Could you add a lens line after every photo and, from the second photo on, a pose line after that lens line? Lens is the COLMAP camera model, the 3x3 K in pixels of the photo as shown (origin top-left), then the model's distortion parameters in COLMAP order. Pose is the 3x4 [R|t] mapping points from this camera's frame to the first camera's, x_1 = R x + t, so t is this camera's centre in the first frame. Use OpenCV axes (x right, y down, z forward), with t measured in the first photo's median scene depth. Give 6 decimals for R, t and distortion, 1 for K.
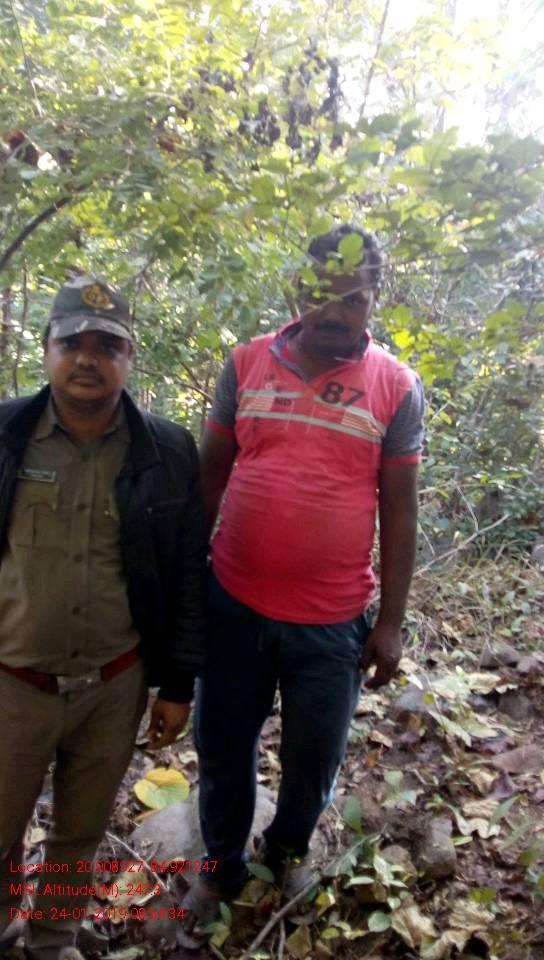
lens RADIAL K [[845.7, 0, 266.8], [0, 845.7, 481.1], [0, 0, 1]] dist [0.038043, -0.129906]
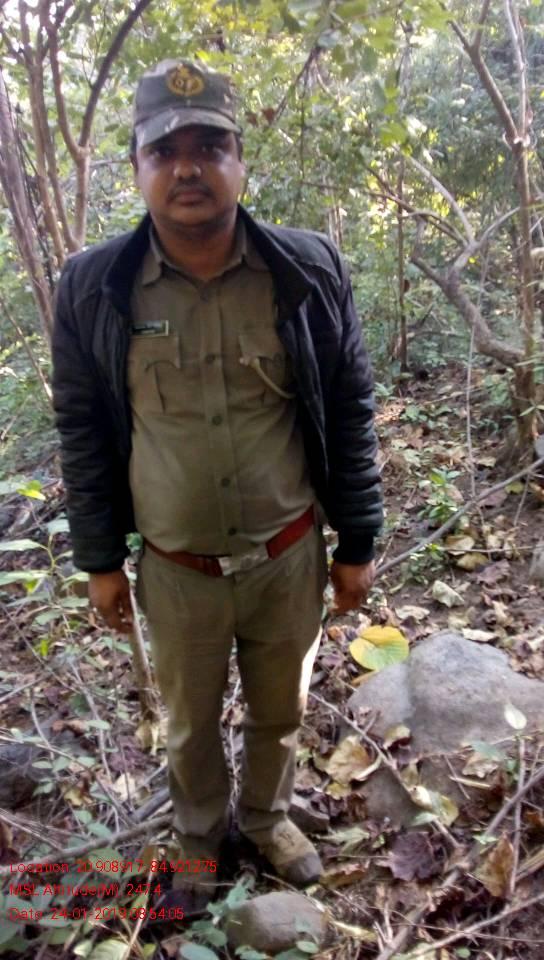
lens RADIAL K [[845.7, 0, 281.9], [0, 845.7, 480.6], [0, 0, 1]] dist [0.038043, -0.129906]
pose [[0.960143, -0.091795, -0.264004, 0.041830], [0.143214, 0.972694, 0.182639, 0.004512], [0.240030, -0.213169, 0.947072, 0.176895]]
